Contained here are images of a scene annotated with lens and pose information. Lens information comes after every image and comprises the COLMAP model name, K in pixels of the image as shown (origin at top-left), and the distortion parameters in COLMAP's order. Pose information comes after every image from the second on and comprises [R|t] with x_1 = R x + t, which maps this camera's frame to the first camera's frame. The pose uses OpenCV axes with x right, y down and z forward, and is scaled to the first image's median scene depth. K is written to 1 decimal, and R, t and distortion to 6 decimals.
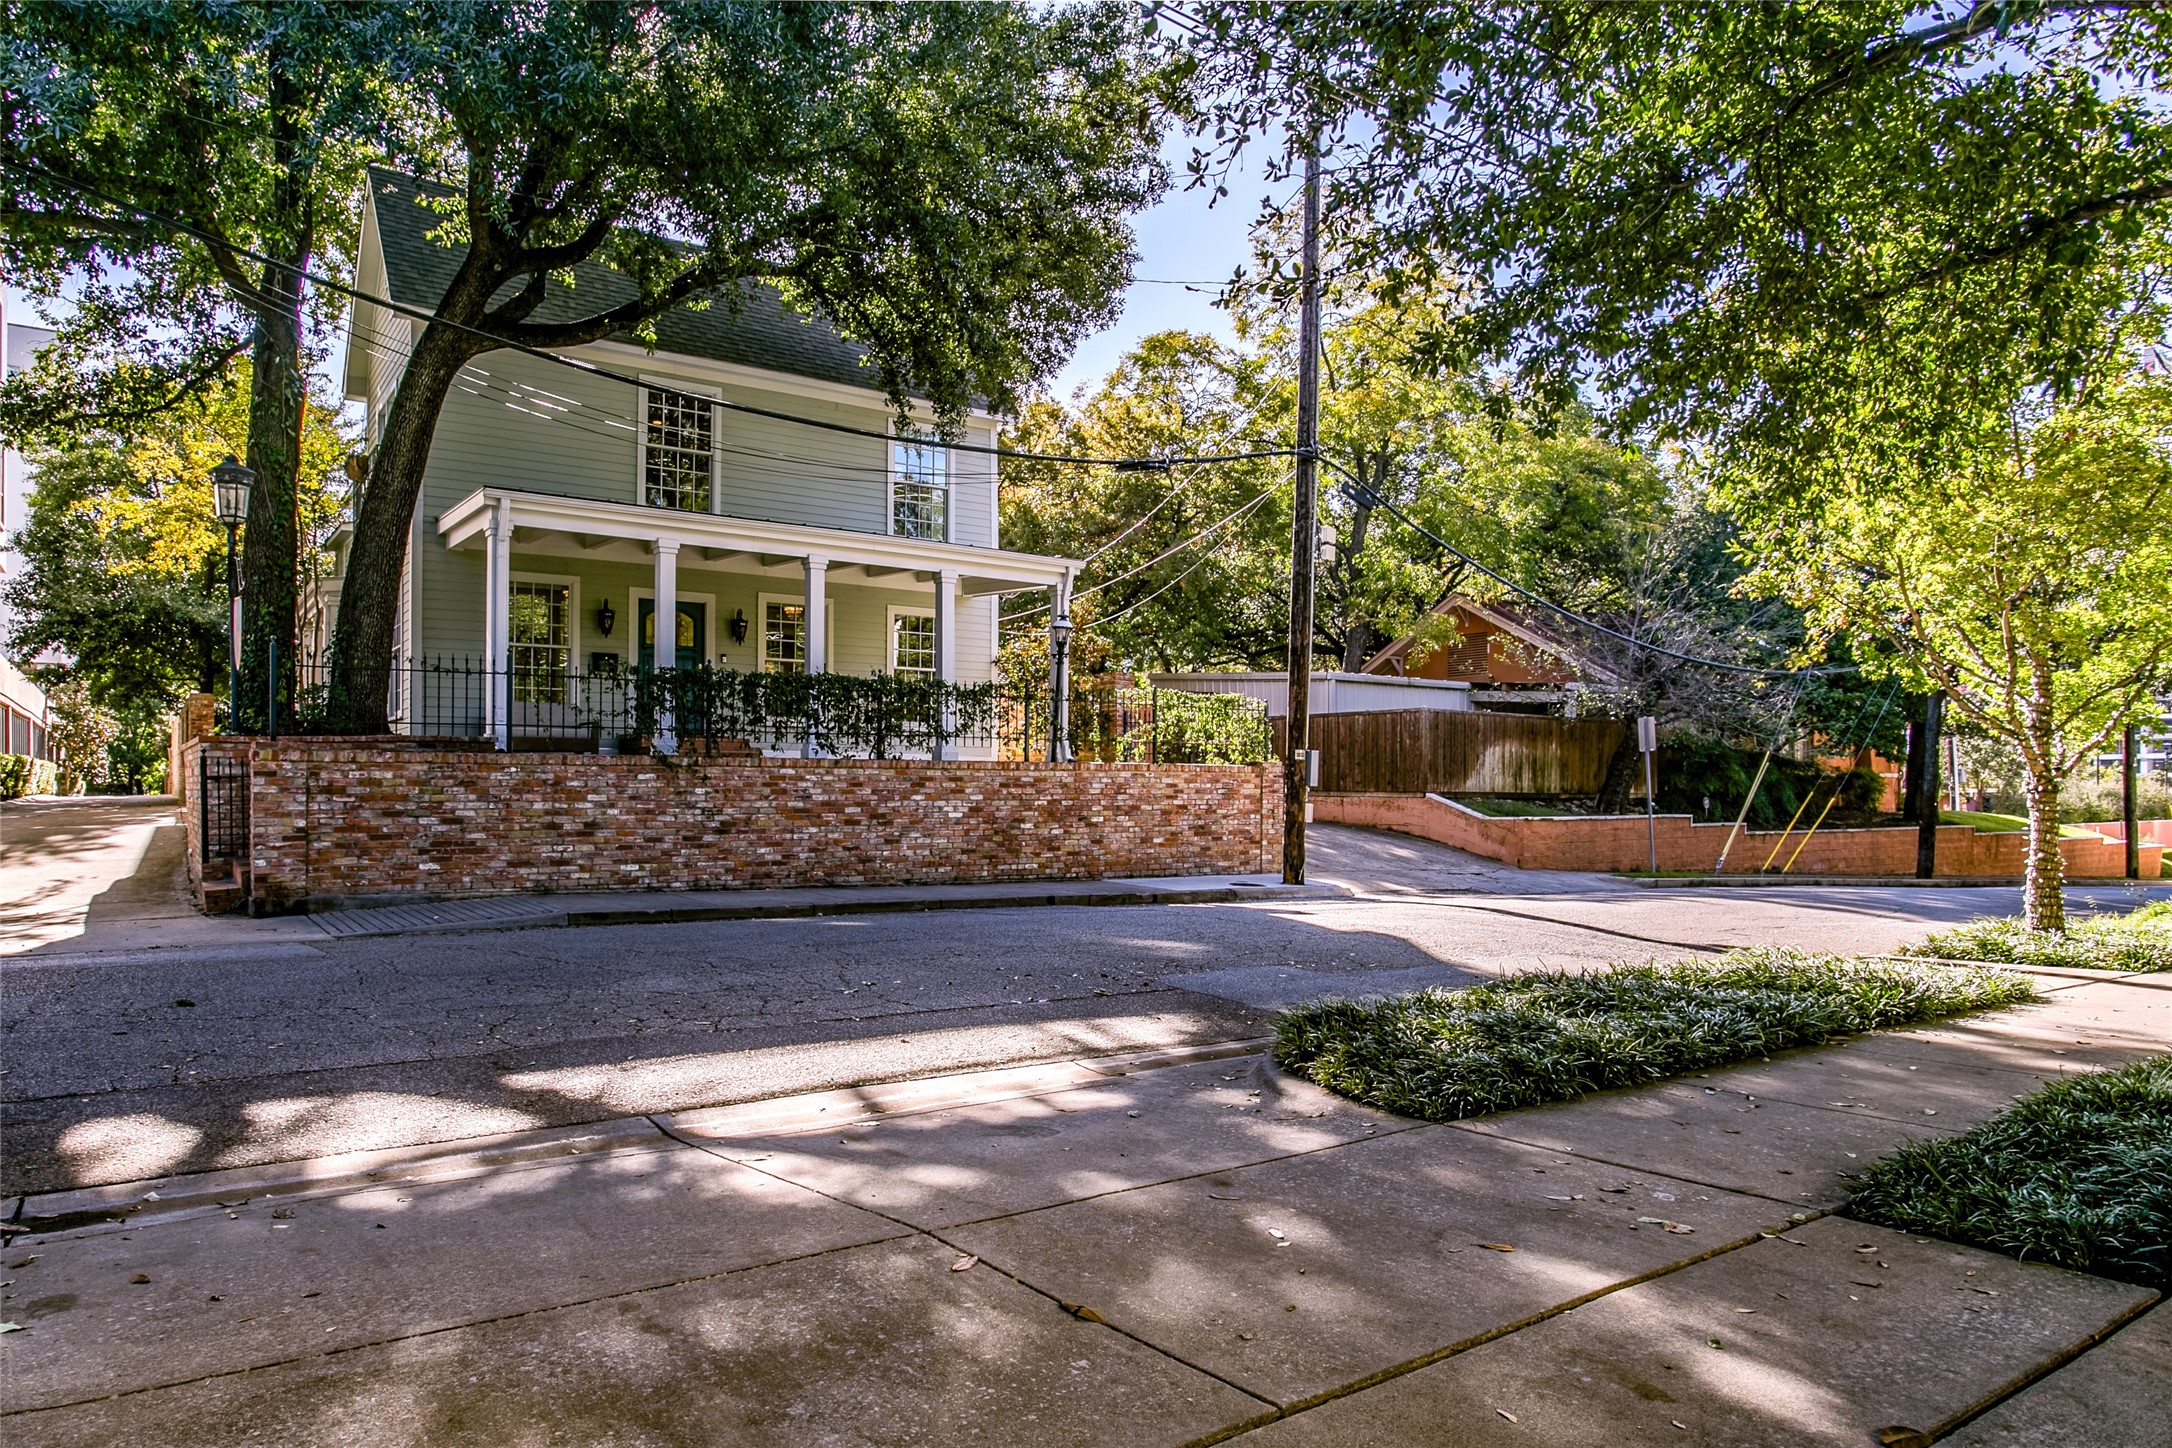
lens RADIAL K [[1216.1, 0, 1087.5], [0, 1216.1, 728.2], [0, 0, 1]] dist [-0.009664, -0.001065]
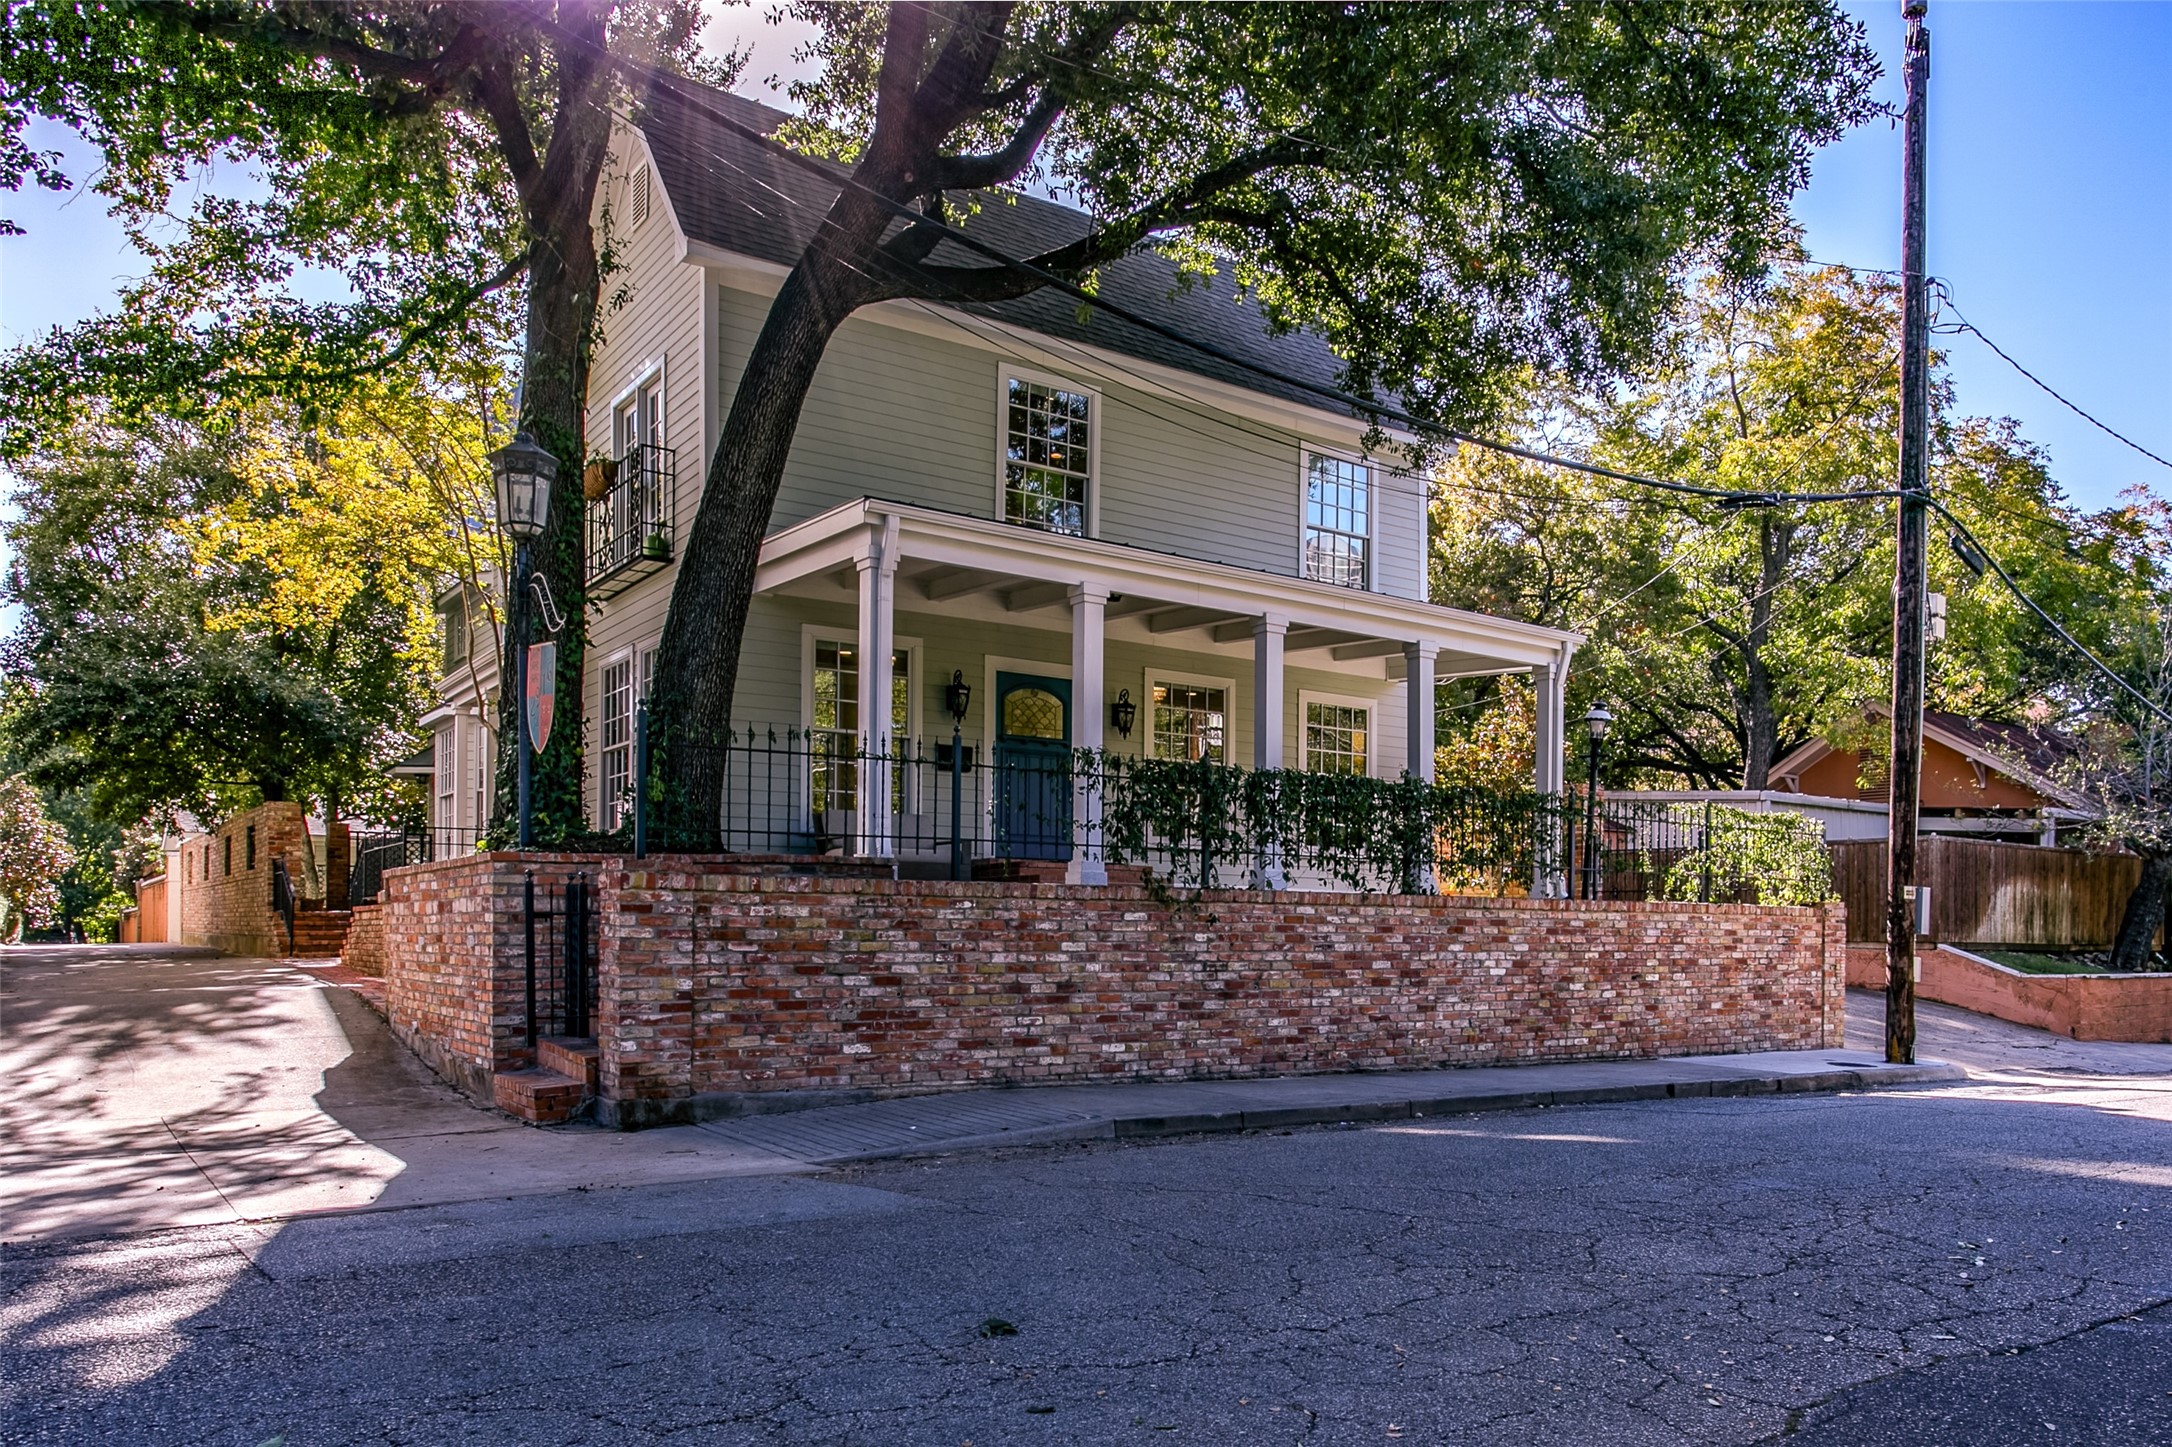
lens RADIAL K [[1354.2, 0, 1104.9], [0, 1354.2, 866.5], [0, 0, 1]] dist [-0.013881, 0.009207]
pose [[0.996903, 0.007201, 0.078310, -0.413858], [-0.006834, 0.999964, -0.004953, 0.014304], [-0.078343, 0.004402, 0.996917, 0.216796]]
